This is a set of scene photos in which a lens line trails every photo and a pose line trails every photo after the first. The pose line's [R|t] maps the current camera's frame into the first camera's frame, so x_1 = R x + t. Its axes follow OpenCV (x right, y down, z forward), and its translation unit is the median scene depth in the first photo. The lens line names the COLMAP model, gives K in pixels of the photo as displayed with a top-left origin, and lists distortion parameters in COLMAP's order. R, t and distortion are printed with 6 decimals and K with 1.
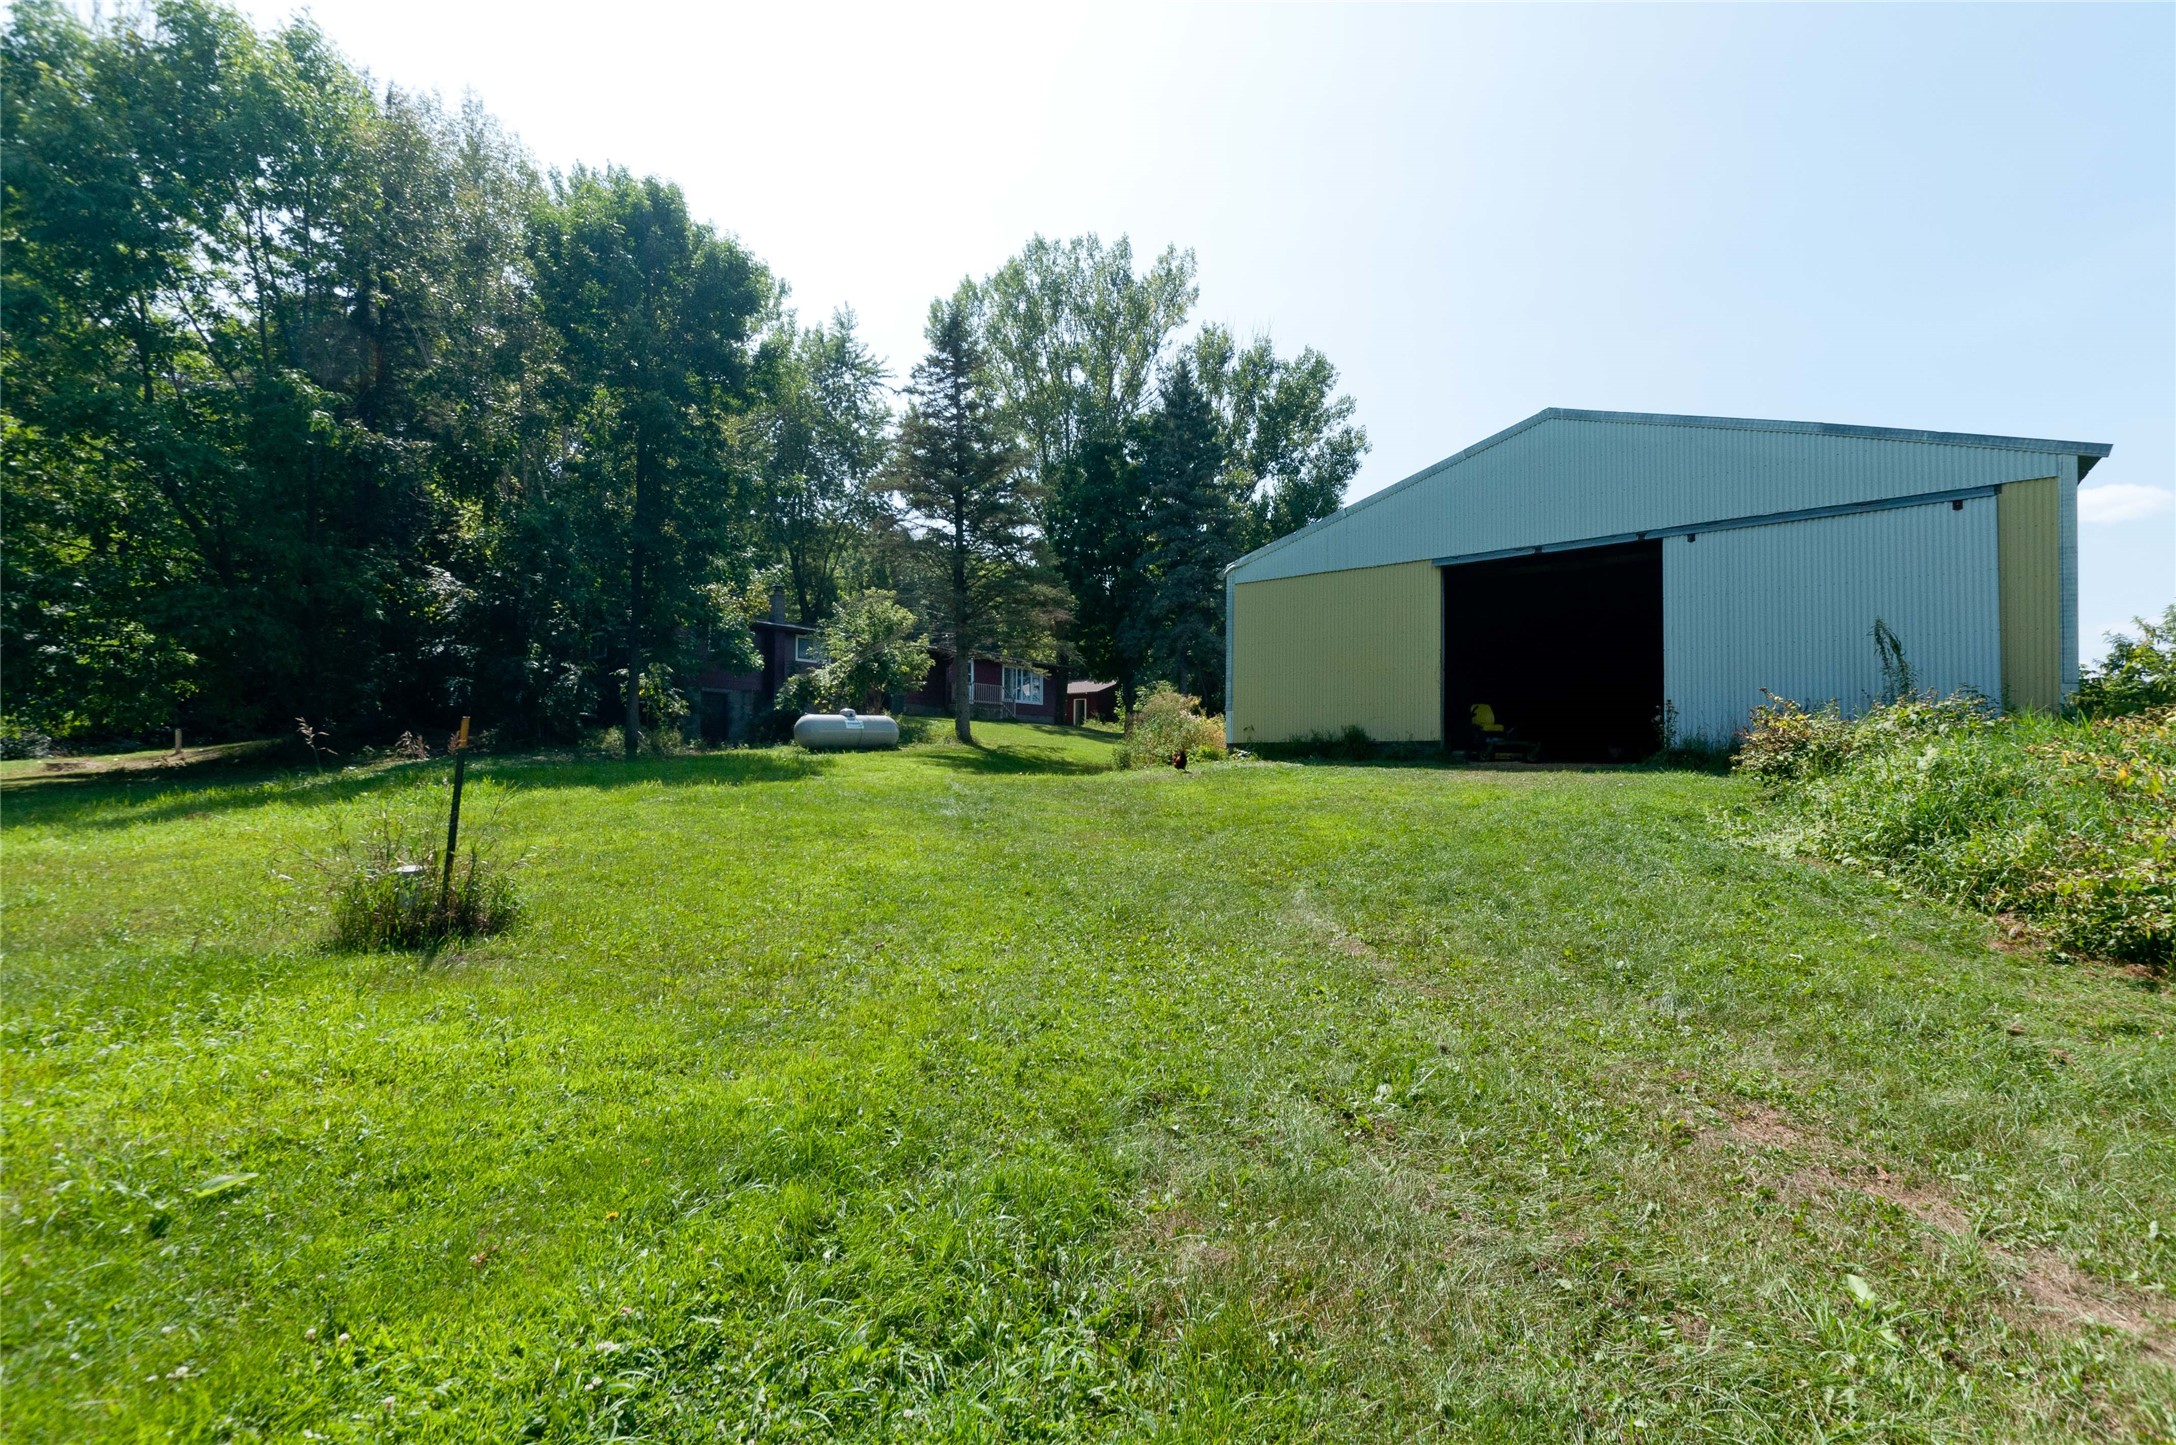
lens RADIAL K [[934.8, 0, 1089.3], [0, 934.8, 738.4], [0, 0, 1]] dist [0.012766, -0.005486]
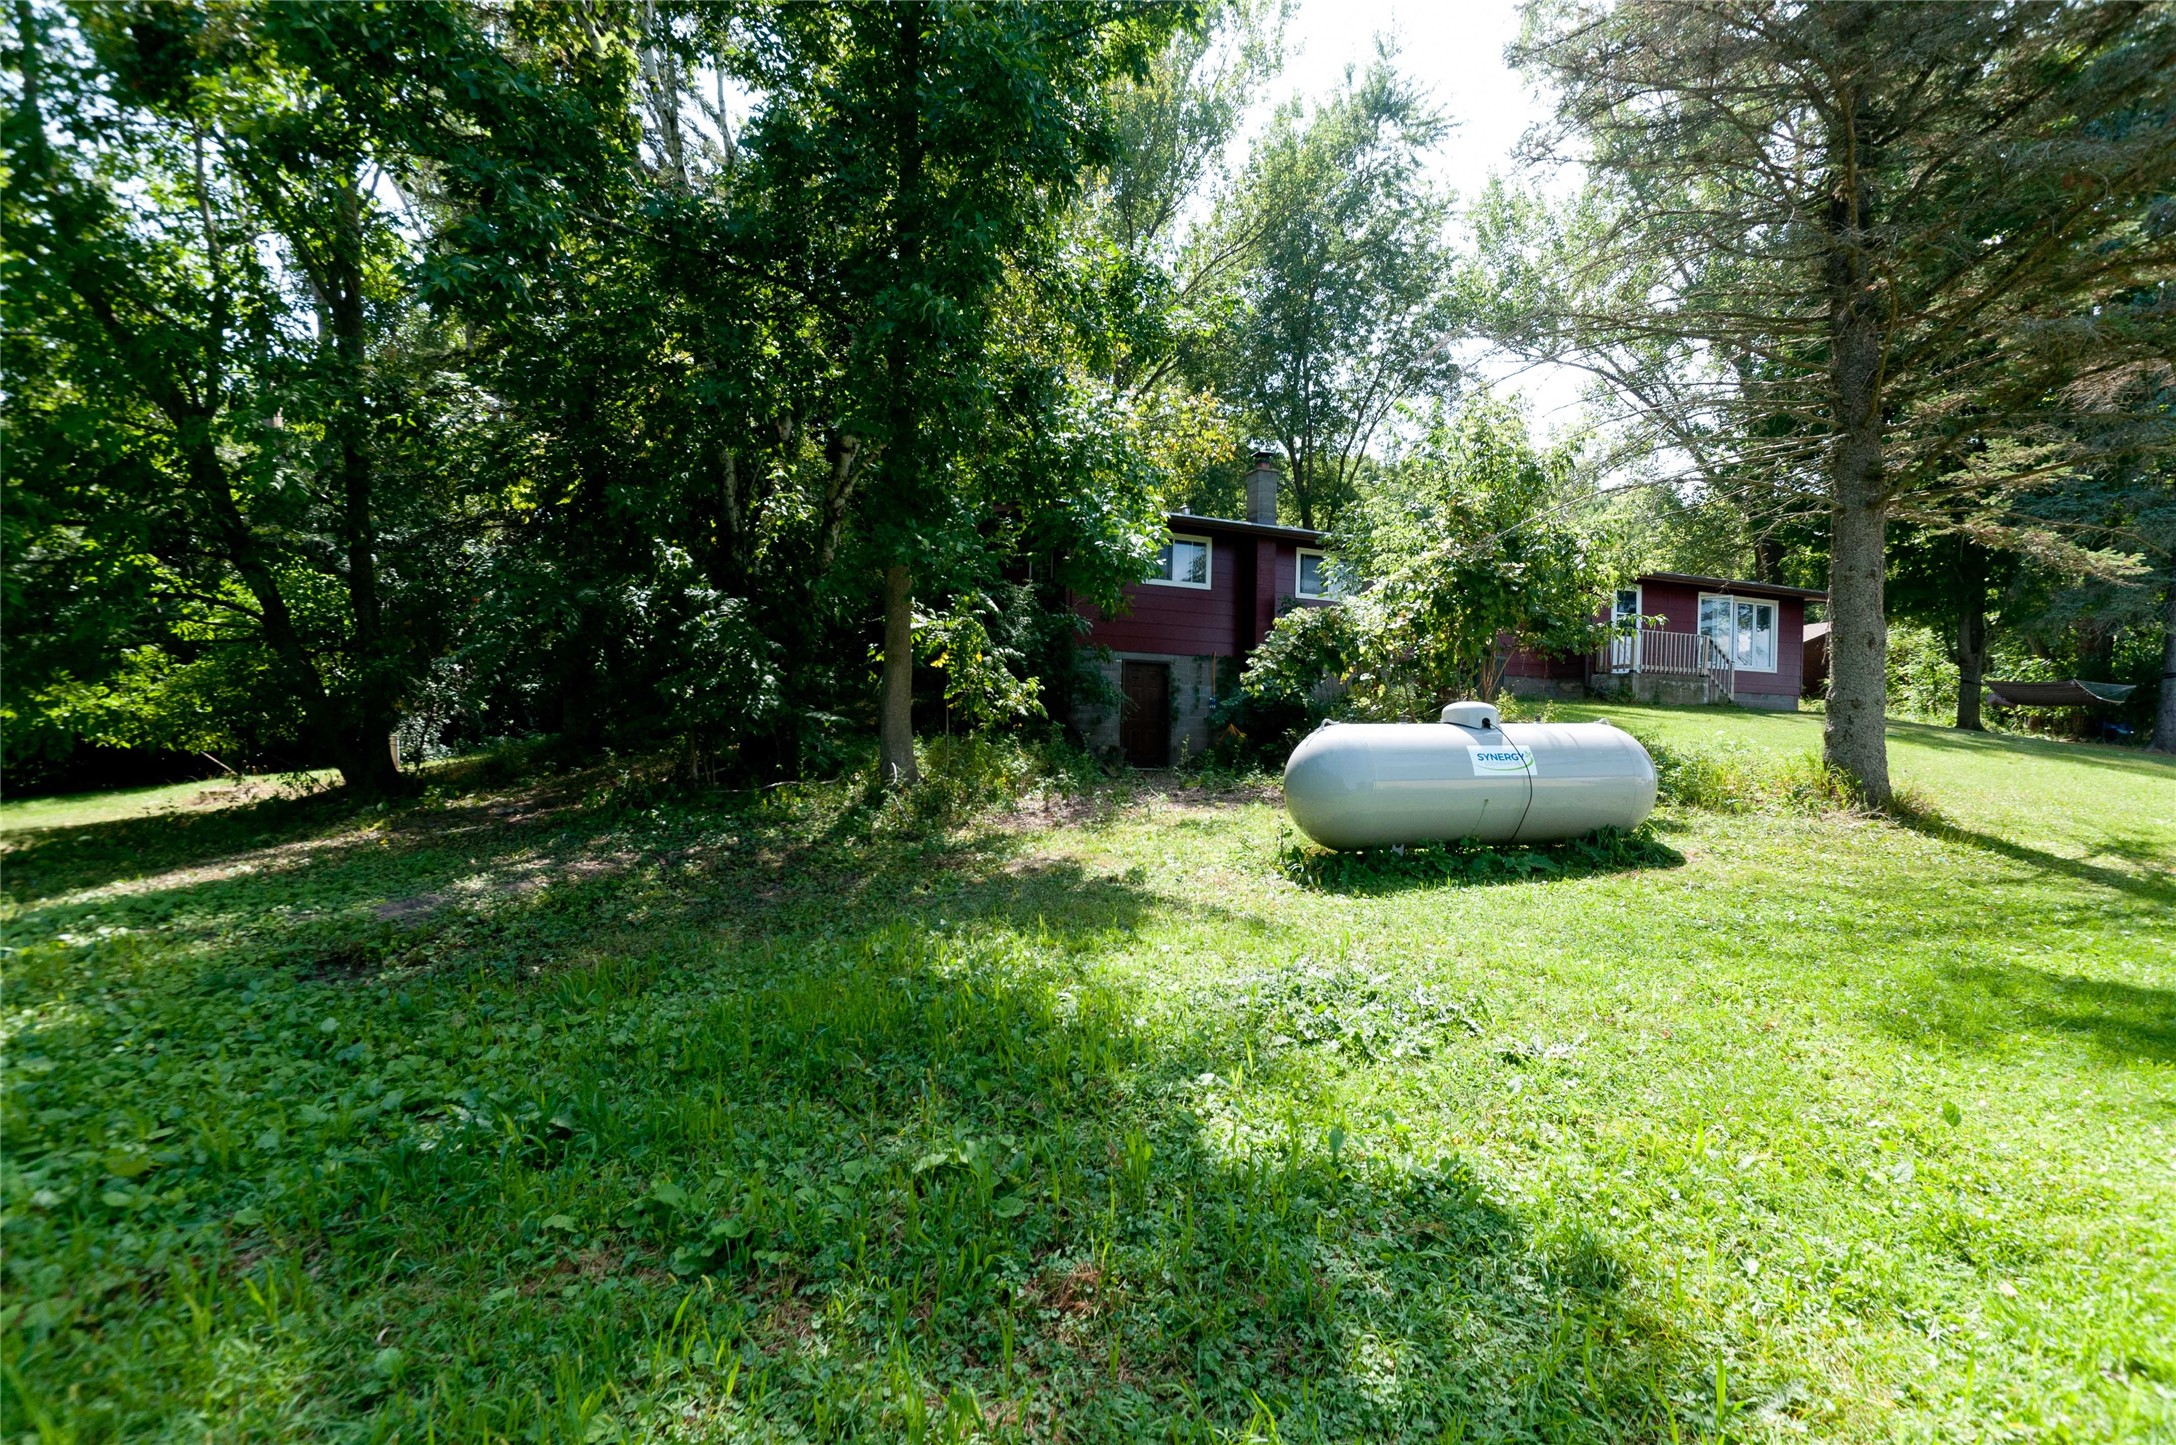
lens RADIAL K [[957.1, 0, 1095.1], [0, 957.1, 743.0], [0, 0, 1]] dist [0.010959, -0.006052]
pose [[0.865536, 0.018274, -0.500513, -0.192022], [-0.002661, 0.999488, 0.031890, -0.025077], [0.500839, -0.026270, 0.865141, 0.634772]]
